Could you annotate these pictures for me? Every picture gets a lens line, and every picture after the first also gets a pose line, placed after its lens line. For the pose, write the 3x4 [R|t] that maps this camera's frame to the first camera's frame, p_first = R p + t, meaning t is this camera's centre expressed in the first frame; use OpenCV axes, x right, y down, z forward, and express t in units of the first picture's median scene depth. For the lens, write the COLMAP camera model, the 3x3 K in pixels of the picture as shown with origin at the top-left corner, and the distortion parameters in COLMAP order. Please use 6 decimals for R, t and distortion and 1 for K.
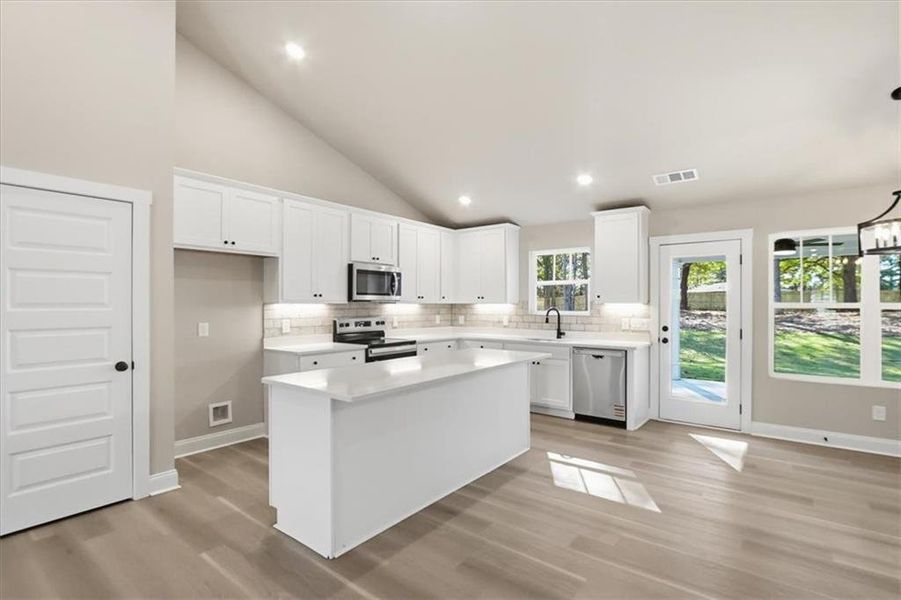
lens RADIAL K [[430.3, 0, 450.5], [0, 430.3, 300.0], [0, 0, 1]] dist [-0.026201, 0.000541]
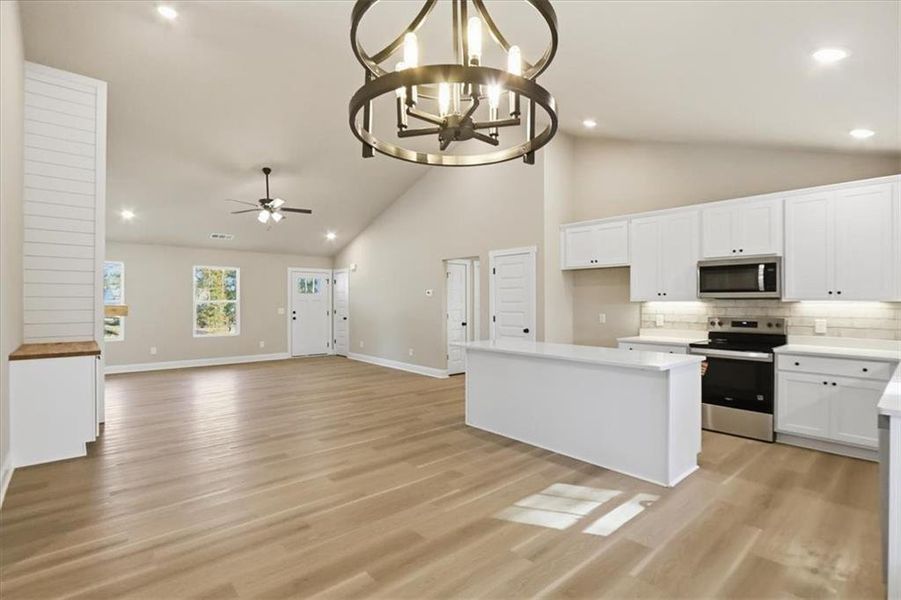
lens RADIAL K [[428.3, 0, 470.2], [0, 428.3, 297.4], [0, 0, 1]] dist [-0.026008, 0.000946]
pose [[-0.164646, -0.005356, -0.986338, 1.016874], [0.009915, 0.999926, -0.007085, 0.000043], [0.986303, -0.010946, -0.164581, 0.778015]]
